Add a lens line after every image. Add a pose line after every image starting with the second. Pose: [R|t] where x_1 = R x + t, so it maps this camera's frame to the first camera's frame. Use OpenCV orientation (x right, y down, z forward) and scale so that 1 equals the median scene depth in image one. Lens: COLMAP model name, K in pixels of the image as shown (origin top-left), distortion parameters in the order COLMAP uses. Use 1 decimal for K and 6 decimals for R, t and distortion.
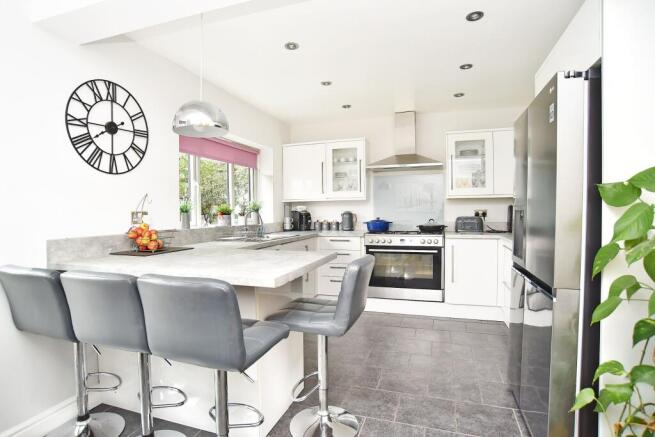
lens RADIAL K [[349.4, 0, 327.5], [0, 349.4, 218.5], [0, 0, 1]] dist [-0.125022, 0.065131]
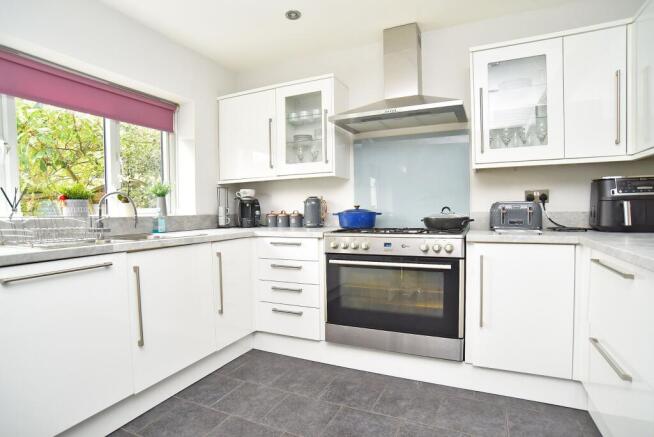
lens RADIAL K [[368.1, 0, 327.0], [0, 368.1, 218.5], [0, 0, 1]] dist [-0.106556, 0.062746]
pose [[0.995388, -0.001757, -0.095911, 0.158724], [0.002560, 0.999963, 0.008254, 0.014740], [0.095893, -0.008461, 0.995356, 0.374256]]
